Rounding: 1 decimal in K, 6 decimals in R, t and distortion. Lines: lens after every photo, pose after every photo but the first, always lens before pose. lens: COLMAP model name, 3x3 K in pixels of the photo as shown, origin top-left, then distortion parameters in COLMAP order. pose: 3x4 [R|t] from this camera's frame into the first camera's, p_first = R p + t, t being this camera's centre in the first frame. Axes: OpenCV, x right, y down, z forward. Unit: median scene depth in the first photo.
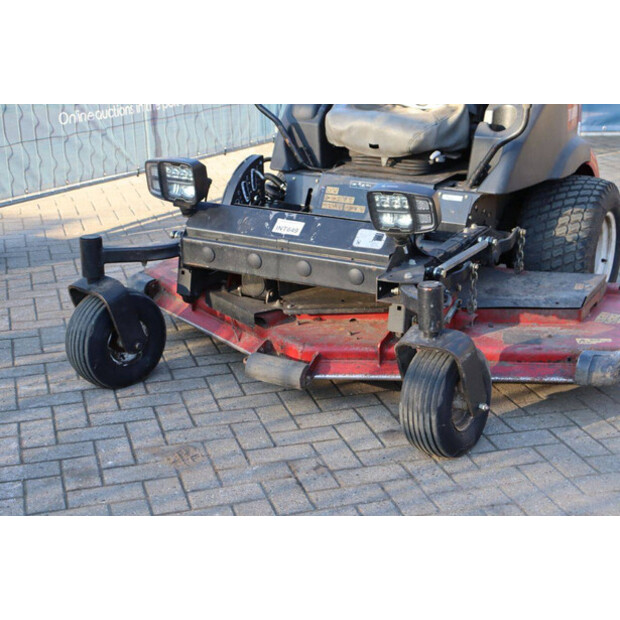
lens RADIAL K [[1092.6, 0, 310.5], [0, 1092.6, 294.7], [0, 0, 1]] dist [0.189517, 0.000000]
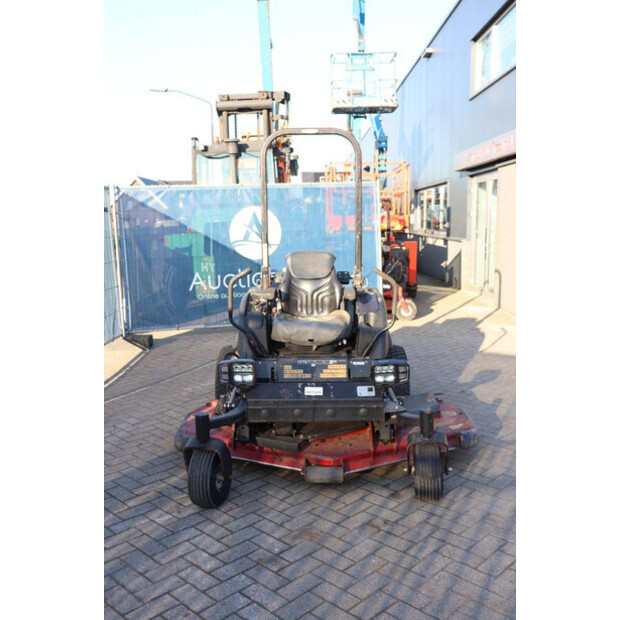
lens RADIAL K [[639.1, 0, 313.6], [0, 639.1, 309.7], [0, 0, 1]] dist [-0.044304, 0.000000]
pose [[0.869535, -0.079899, 0.487366, -0.494695], [0.153250, 0.981766, -0.112470, -0.072537], [-0.469493, 0.172486, 0.865924, 0.086615]]
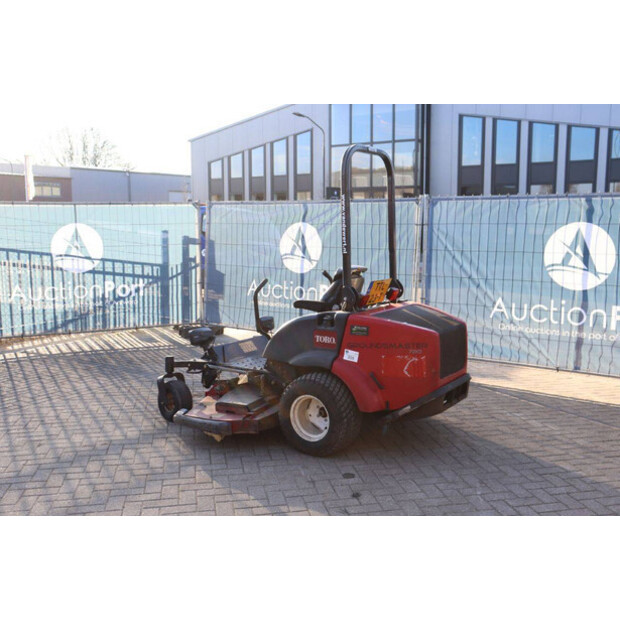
lens RADIAL K [[639.1, 0, 307.8], [0, 639.1, 313.3], [0, 0, 1]] dist [-0.044304, 0.000000]
pose [[-0.097228, 0.136092, -0.985914, 1.500781], [-0.287606, 0.944503, 0.158738, -0.428846], [0.952801, 0.298988, -0.052692, 1.195492]]
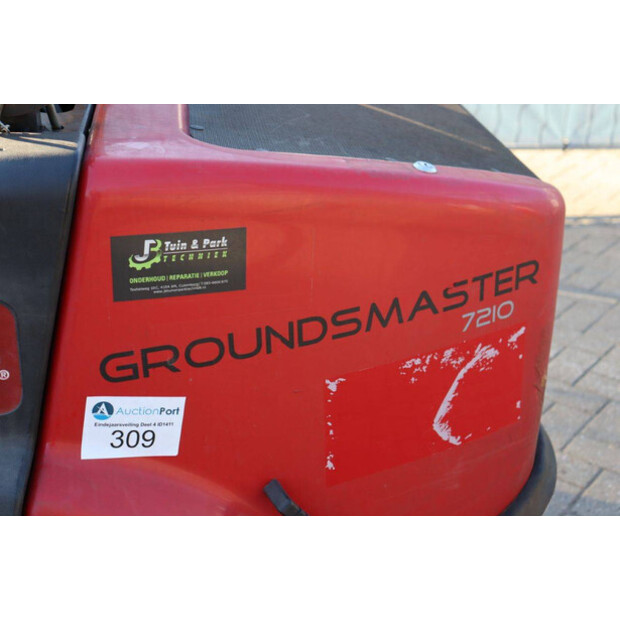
lens RADIAL K [[930.1, 0, 309.7], [0, 930.1, 309.9], [0, 0, 1]] dist [0.171936, 0.000000]
pose [[0.589397, 0.379219, -0.713305, 0.510418], [-0.270336, 0.924654, 0.268203, -0.300946], [0.761268, 0.034754, 0.647505, 1.094622]]
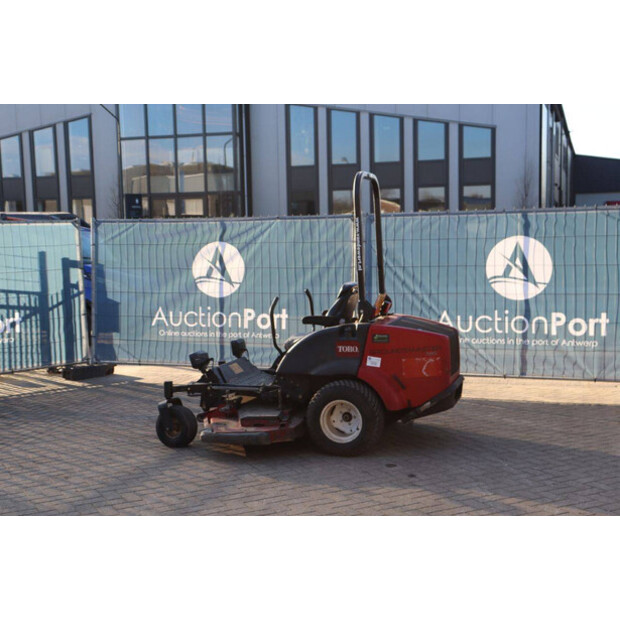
lens RADIAL K [[877.3, 0, 304.8], [0, 877.3, 315.2], [0, 0, 1]] dist [0.085542, 0.000000]
pose [[0.198846, 0.082524, -0.976550, 2.081913], [-0.265287, 0.963779, 0.027427, -0.289414], [0.943442, 0.253612, 0.213536, 0.672300]]
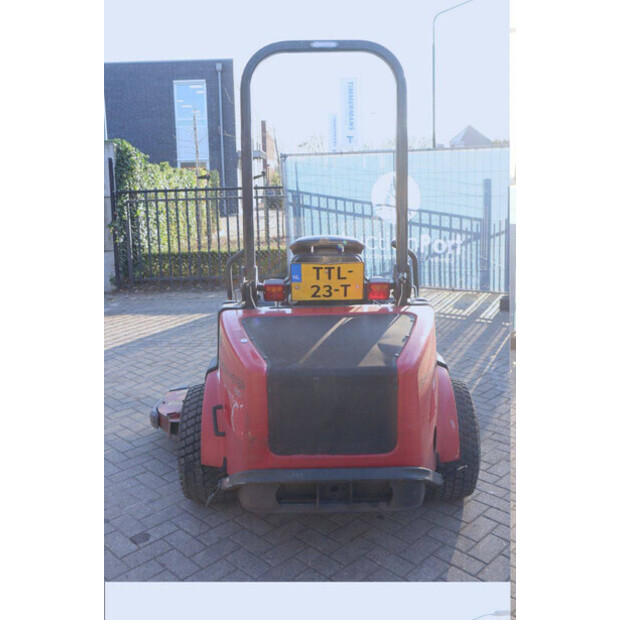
lens RADIAL K [[616.7, 0, 294.6], [0, 616.7, 276.4], [0, 0, 1]] dist [-0.002753, 0.000000]
pose [[-0.879975, 0.089328, -0.466545, 0.574409], [-0.125975, 0.903106, 0.410524, -0.637671], [0.458011, 0.420024, -0.783458, 1.851384]]
